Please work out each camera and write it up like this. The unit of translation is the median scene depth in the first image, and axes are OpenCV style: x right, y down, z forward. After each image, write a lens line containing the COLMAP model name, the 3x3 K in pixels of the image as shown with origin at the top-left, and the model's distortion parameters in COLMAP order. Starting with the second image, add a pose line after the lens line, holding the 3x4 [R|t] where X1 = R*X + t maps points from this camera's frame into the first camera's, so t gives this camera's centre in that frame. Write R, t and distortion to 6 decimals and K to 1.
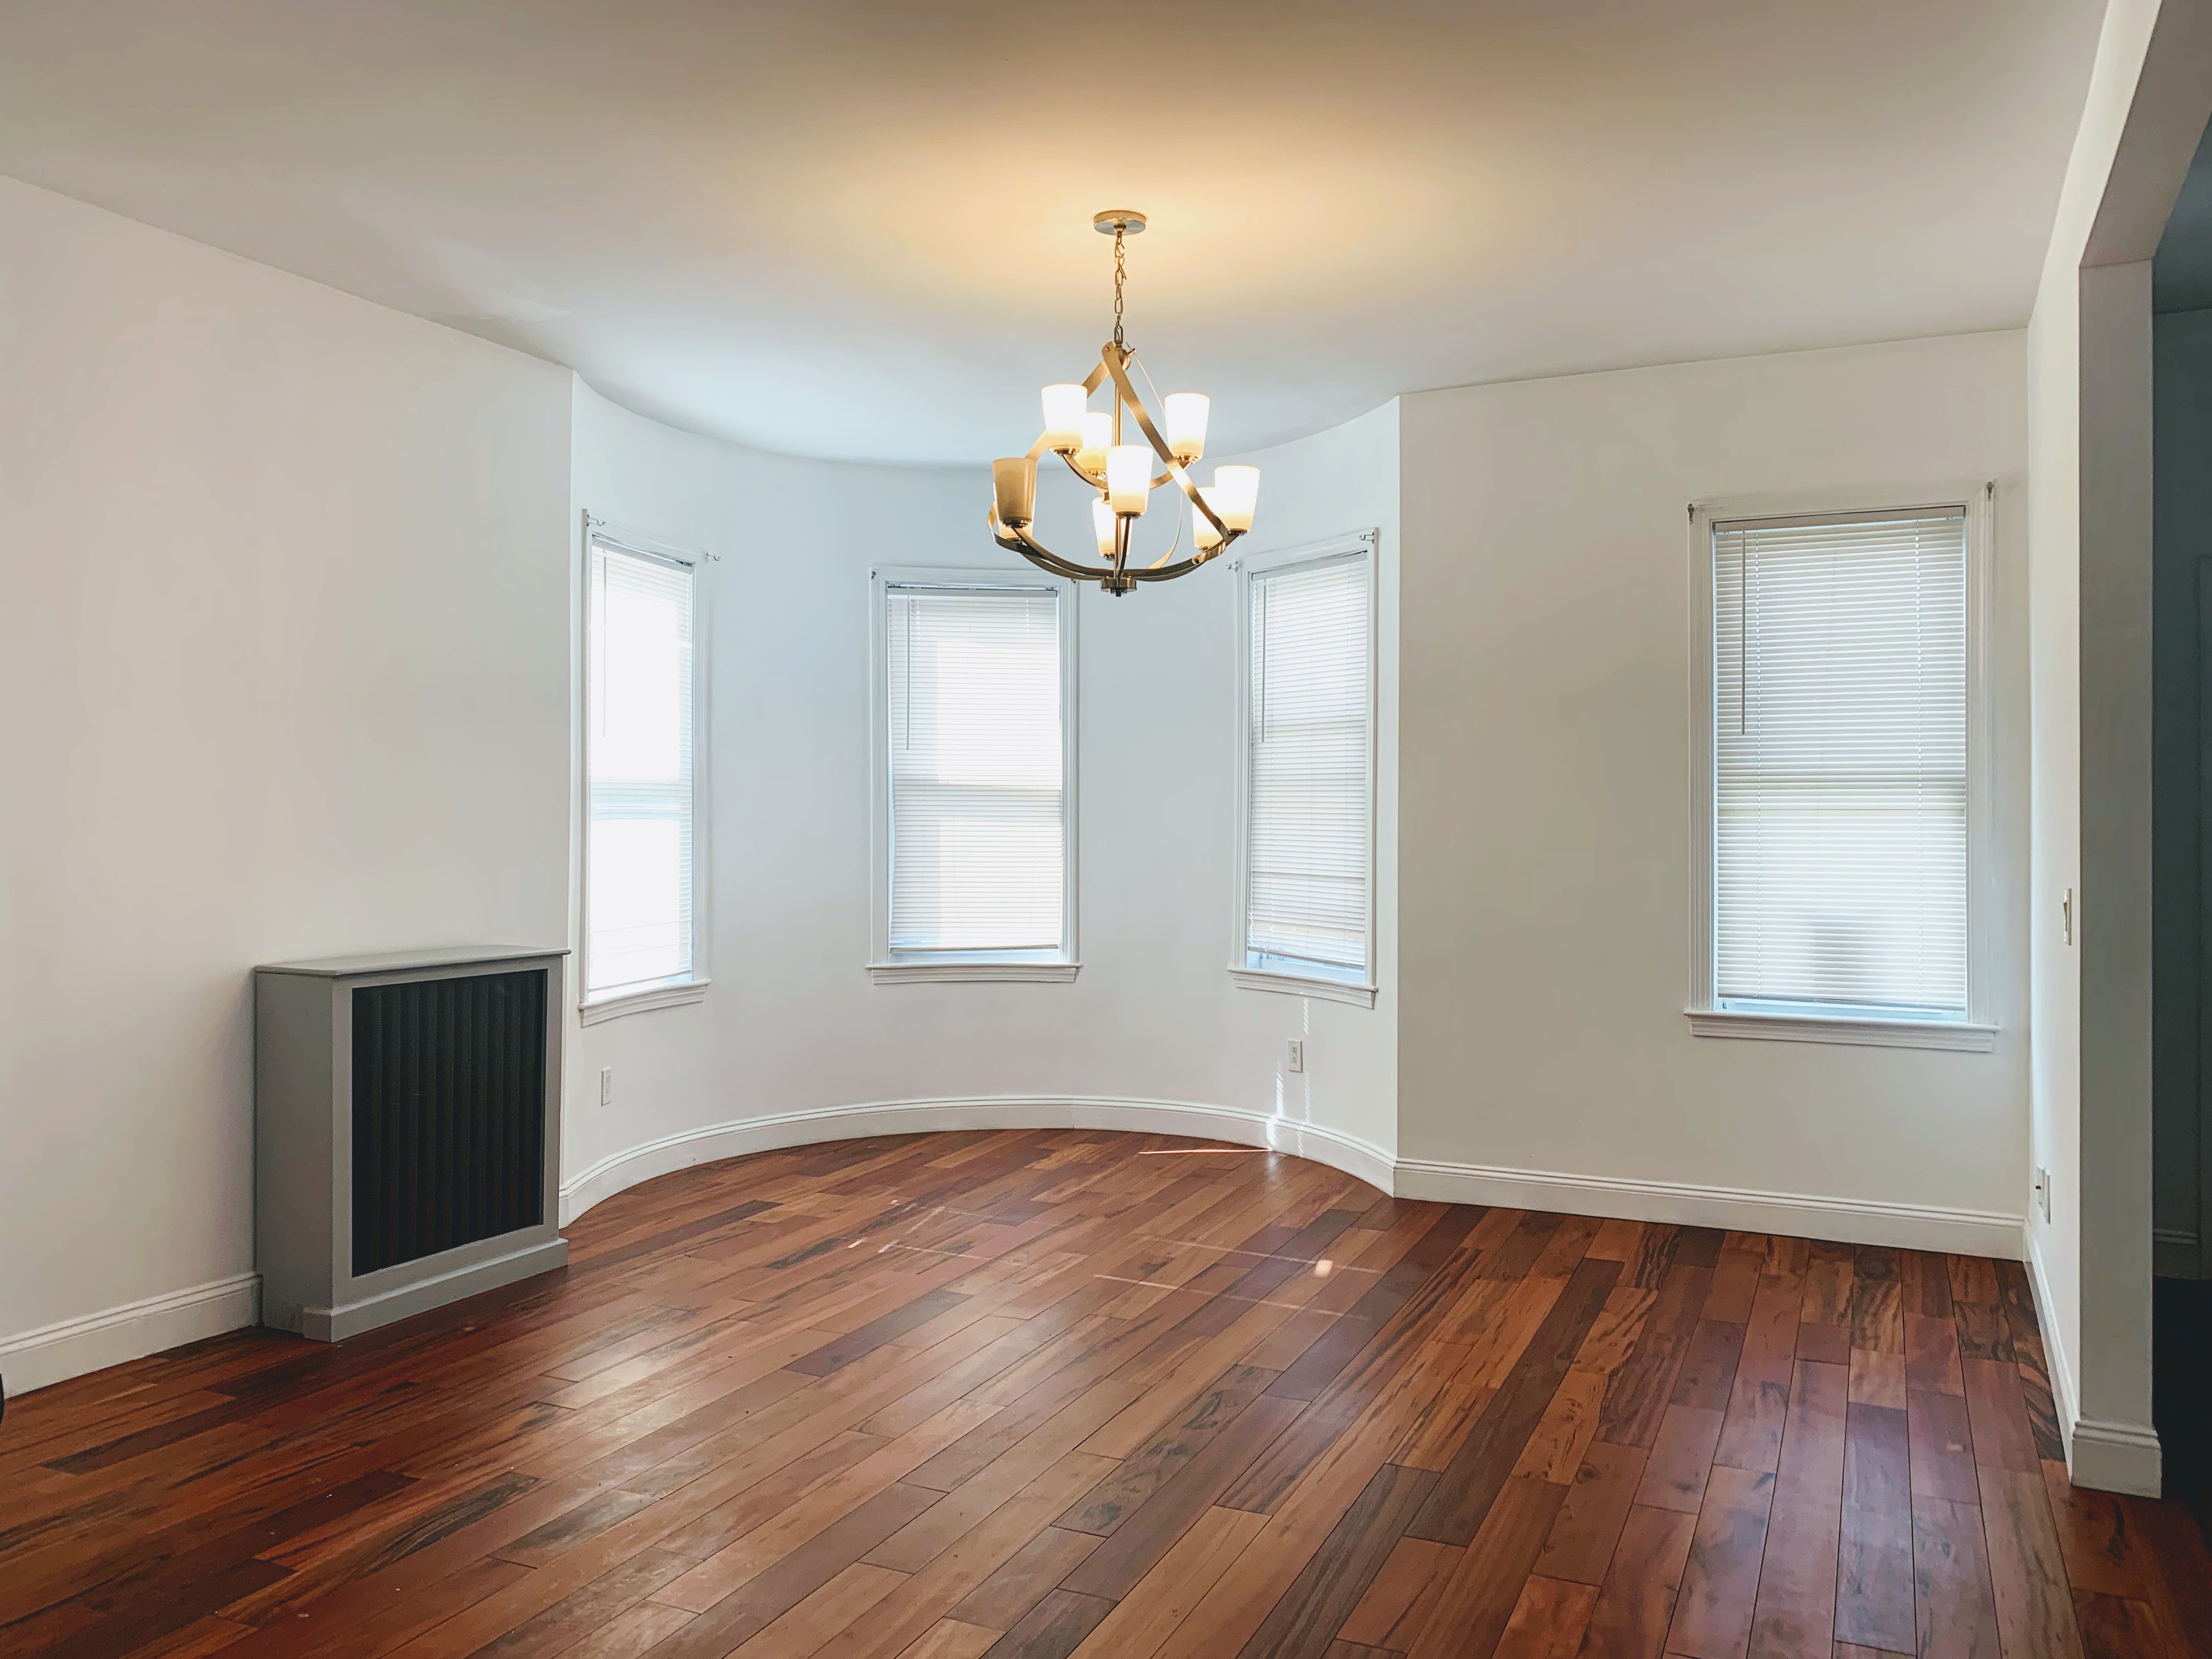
lens RADIAL K [[1692.4, 0, 1112.7], [0, 1692.4, 816.4], [0, 0, 1]] dist [0.045495, -0.055154]
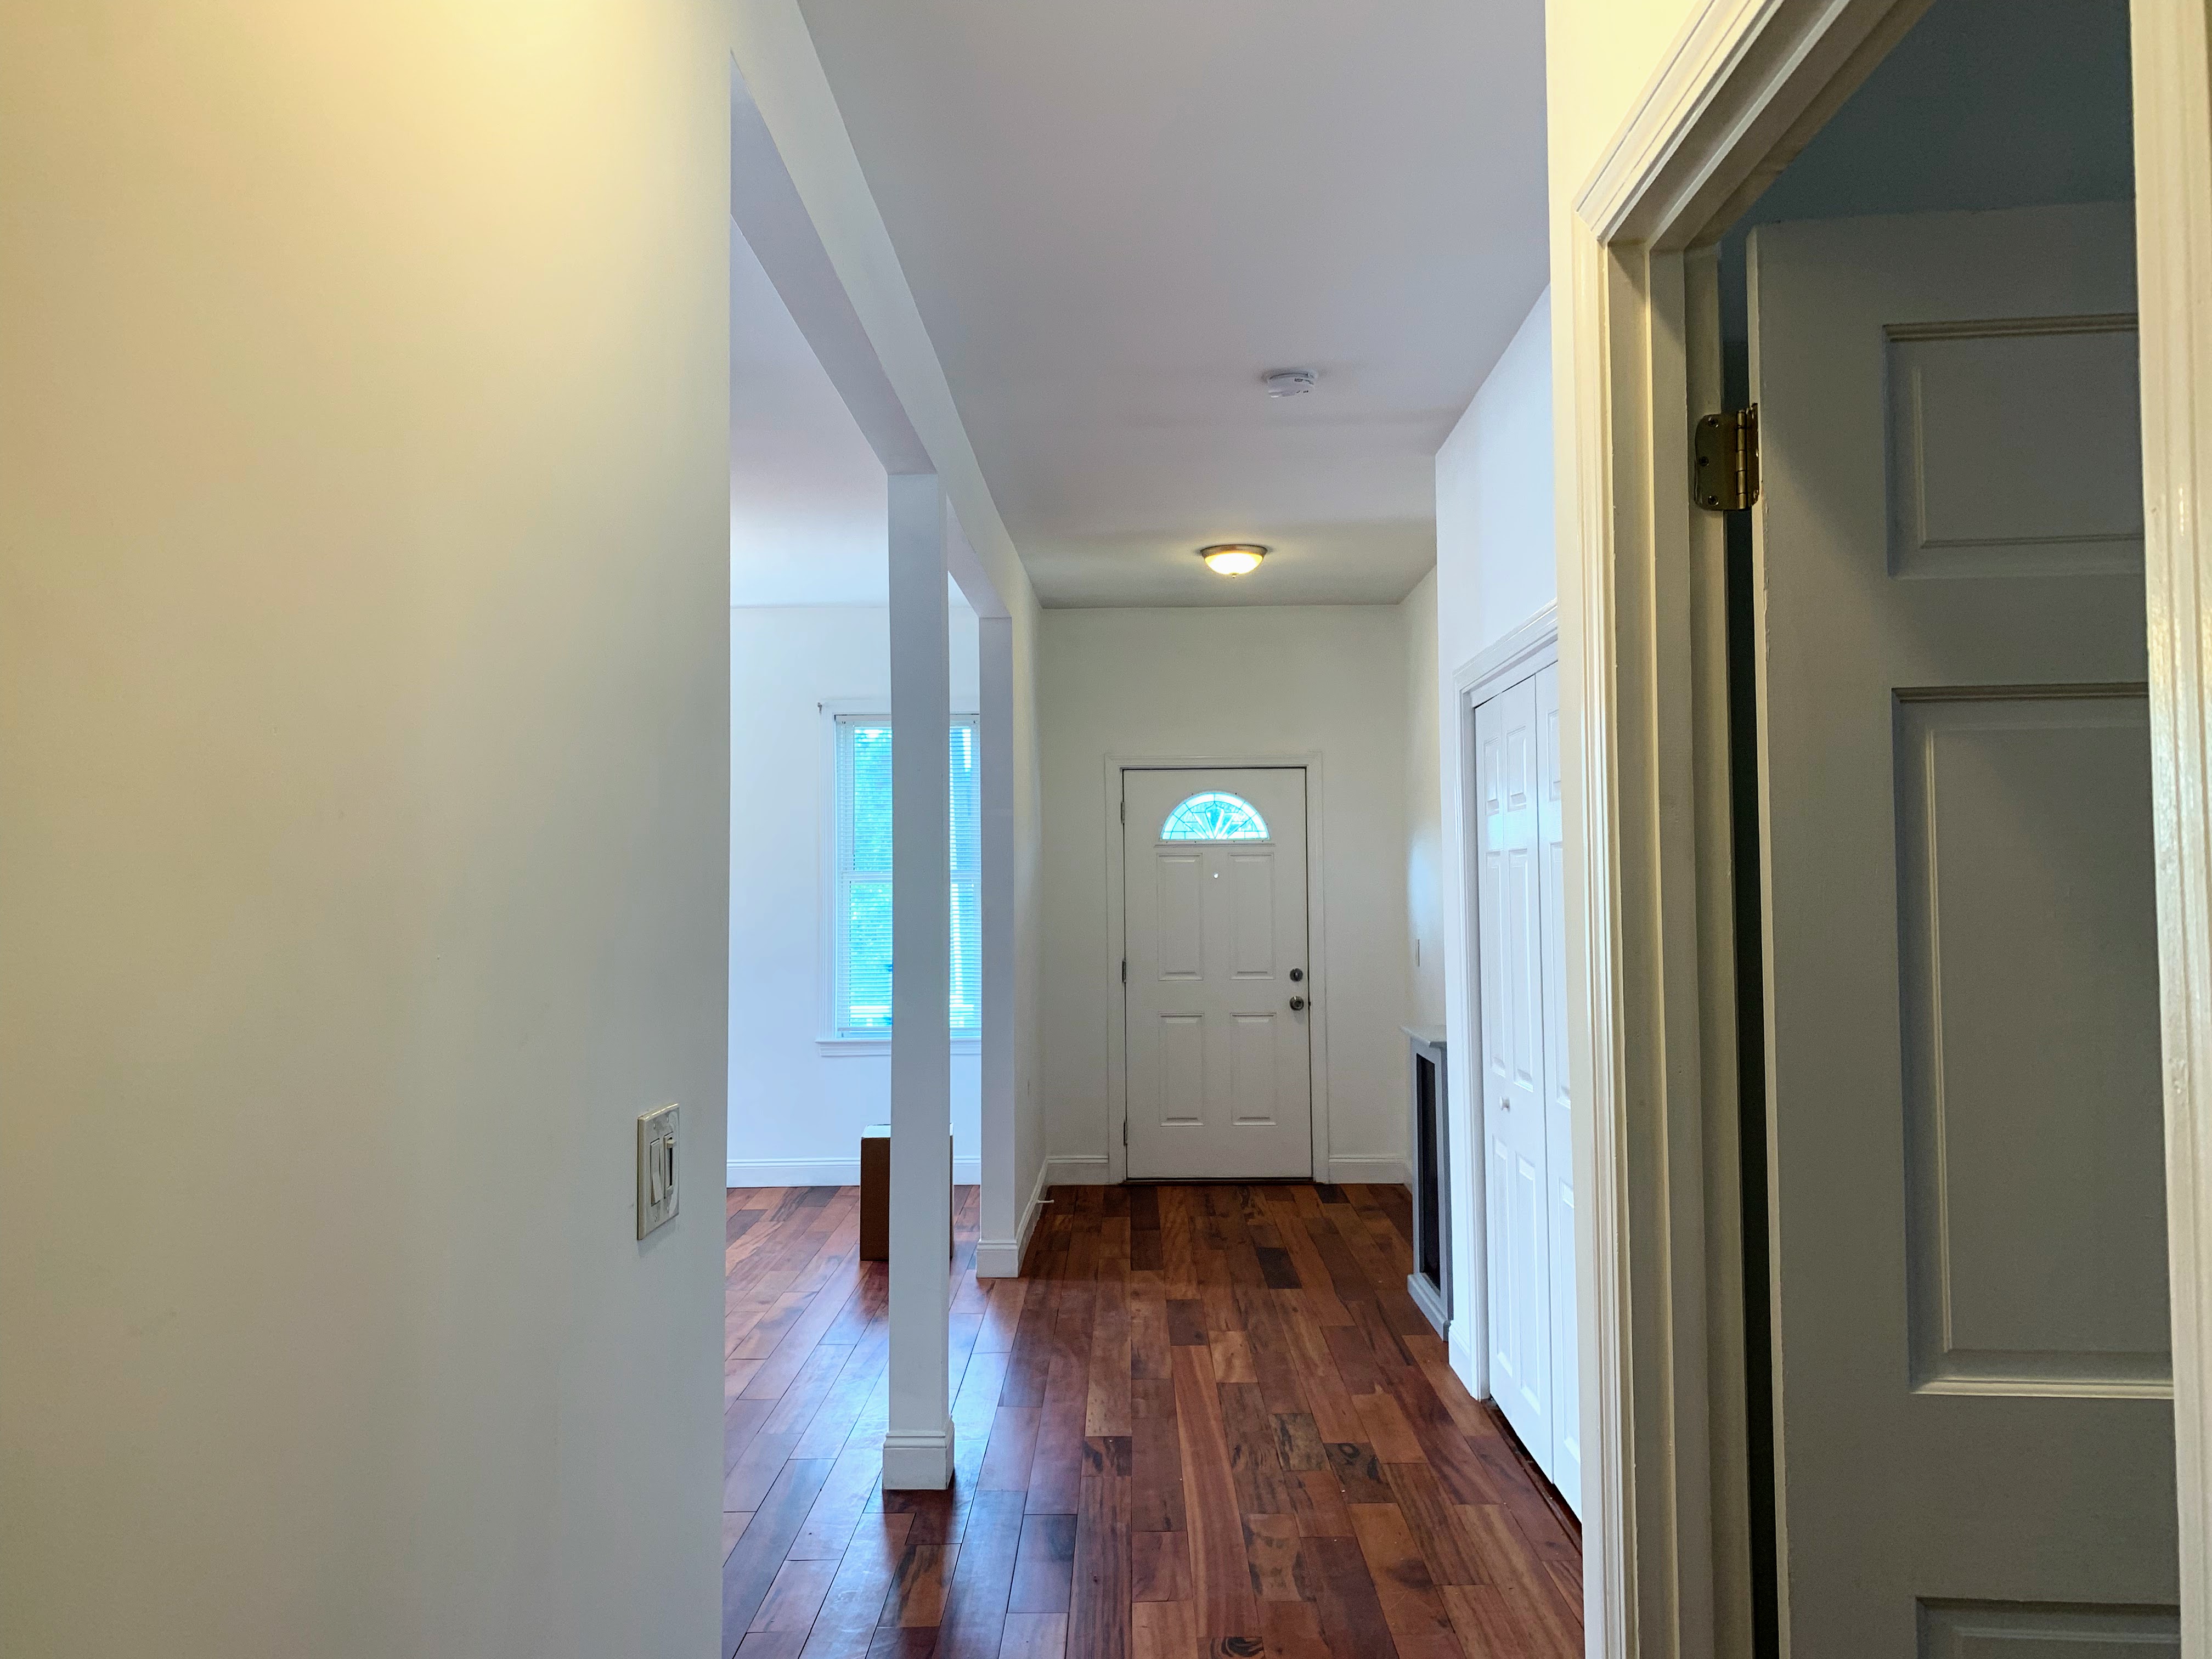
lens RADIAL K [[1706.5, 0, 1106.0], [0, 1706.5, 829.5], [0, 0, 1]] dist [0.225698, -0.000965]
pose [[0.916809, 0.005471, 0.399290, -0.042740], [0.010104, 0.999268, -0.036892, -0.014061], [-0.399199, 0.037857, 0.916082, -0.584337]]
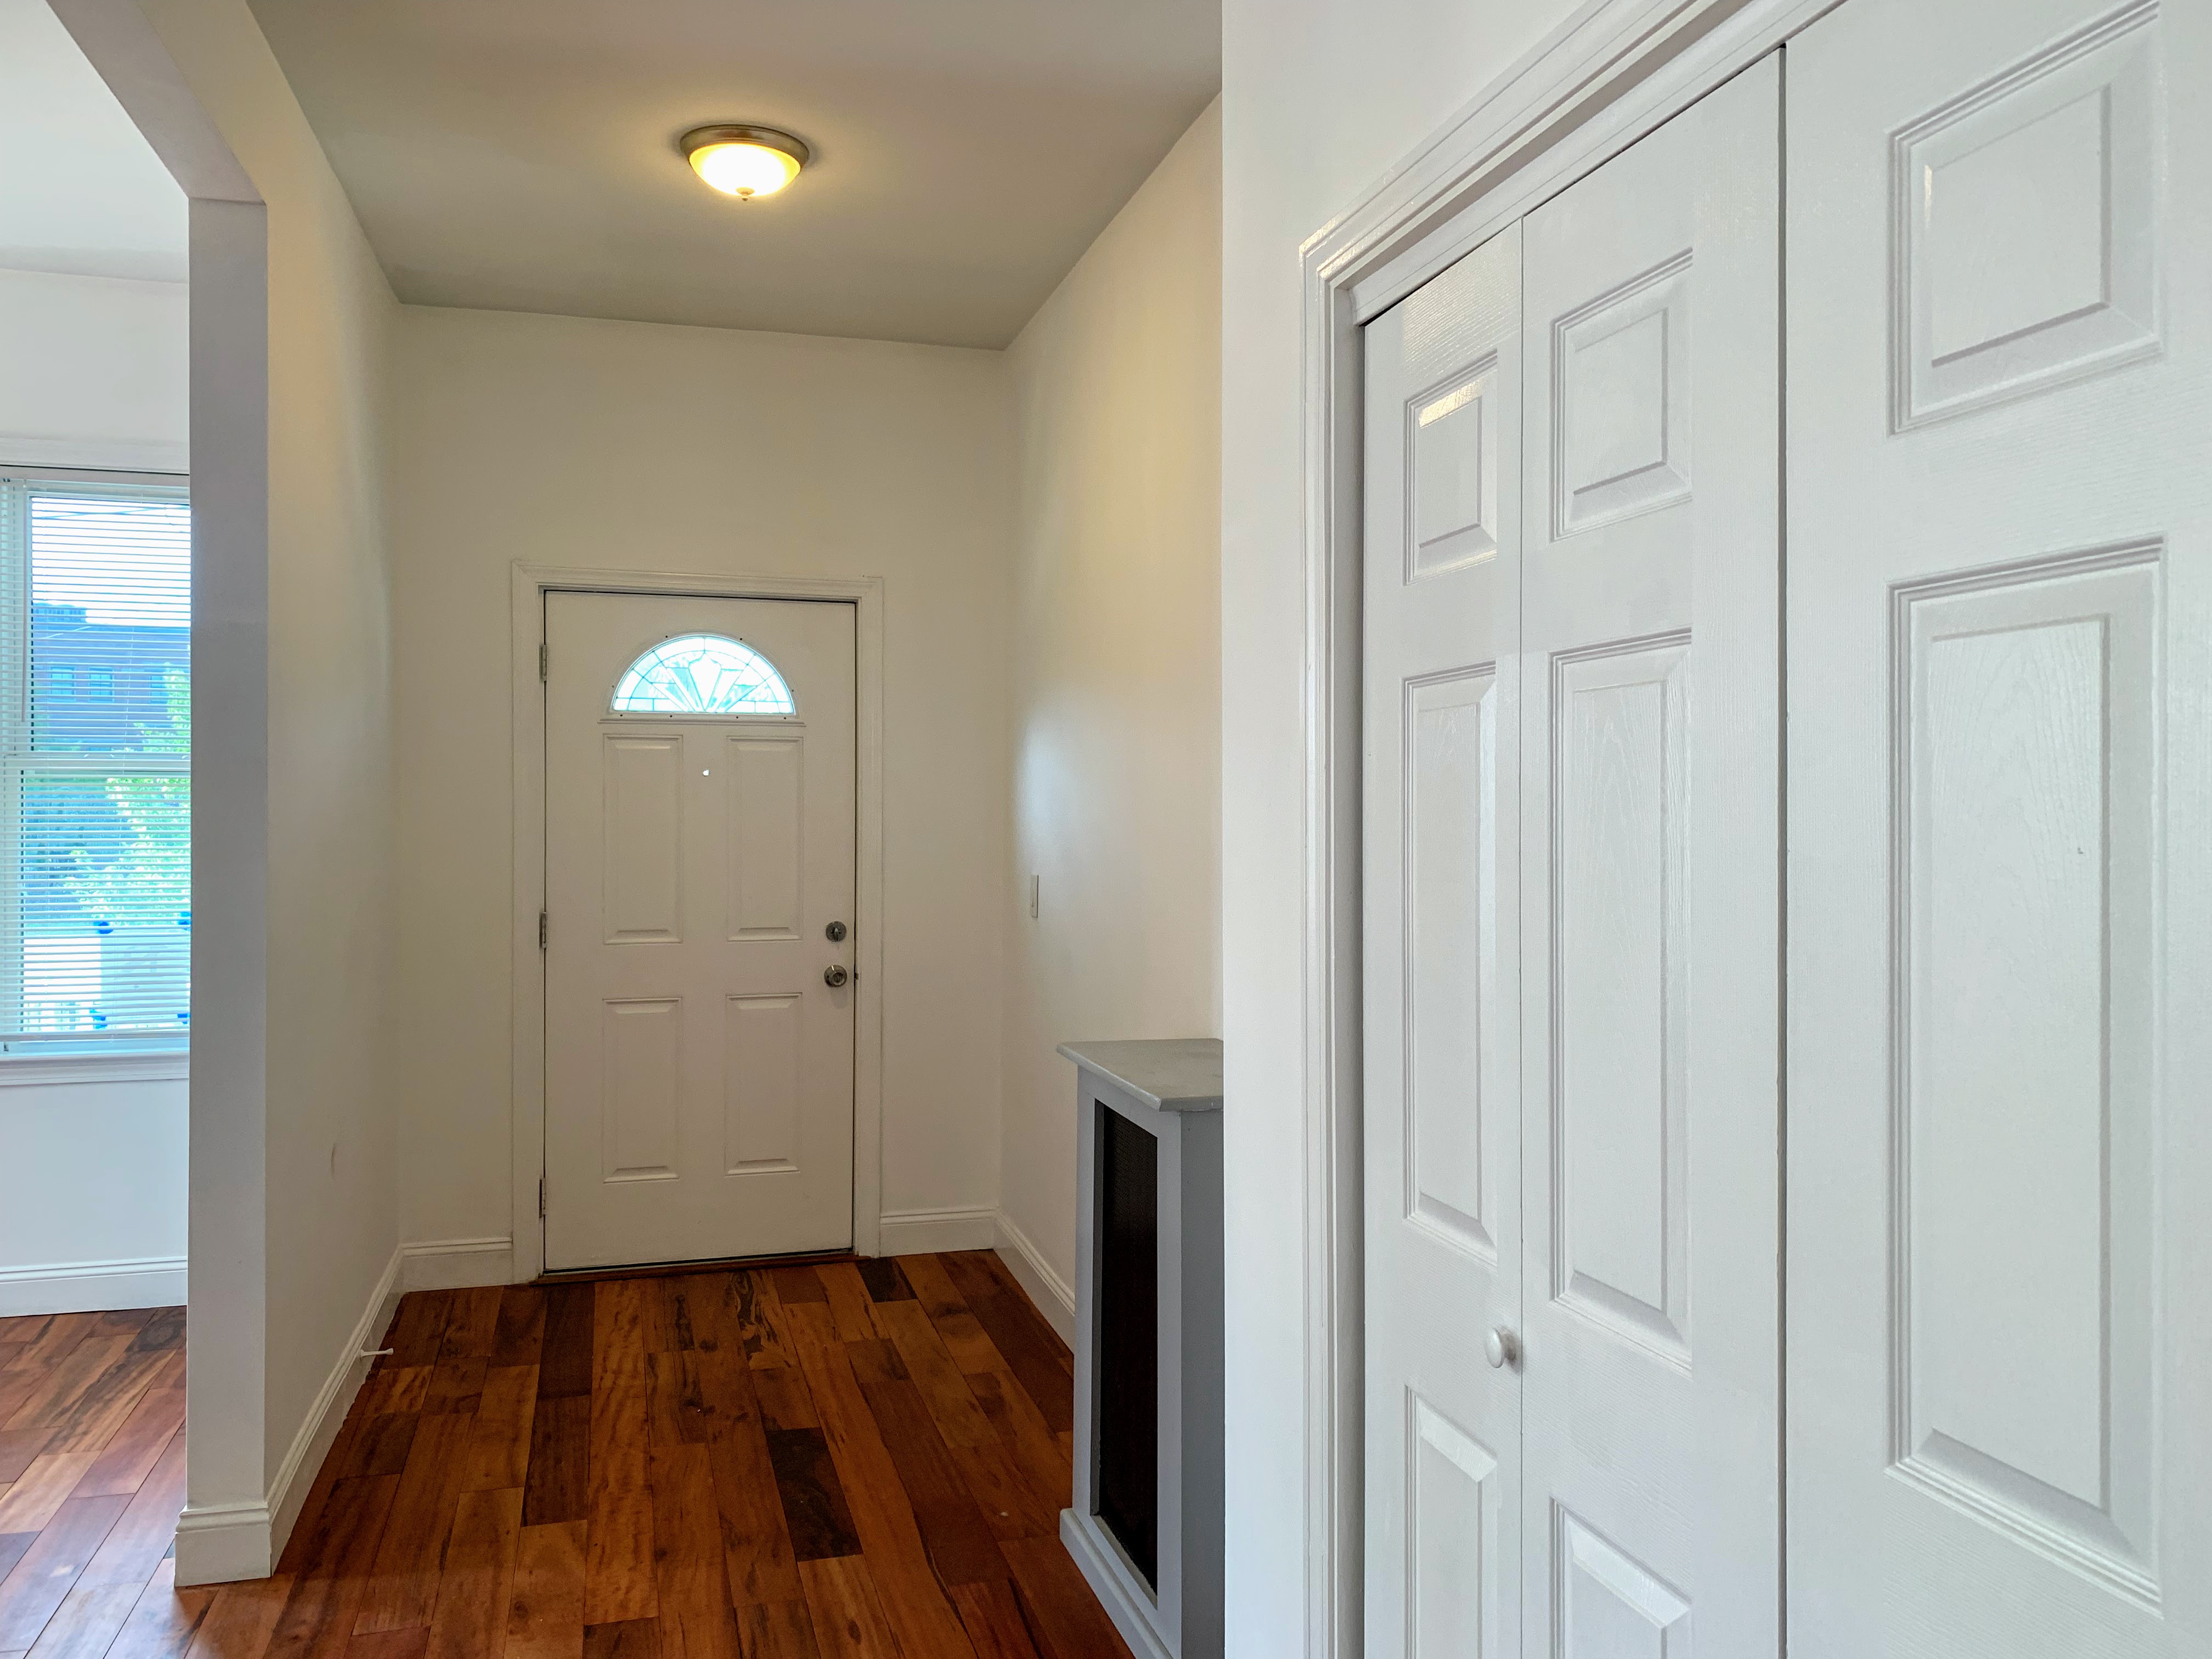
lens RADIAL K [[1713.1, 0, 1106.1], [0, 1713.1, 793.8], [0, 0, 1]] dist [0.025554, -0.007710]
pose [[0.760942, 0.004578, 0.648804, 0.260320], [0.002376, 0.999949, -0.009842, -0.004163], [-0.648815, 0.009031, 0.760892, 0.008002]]
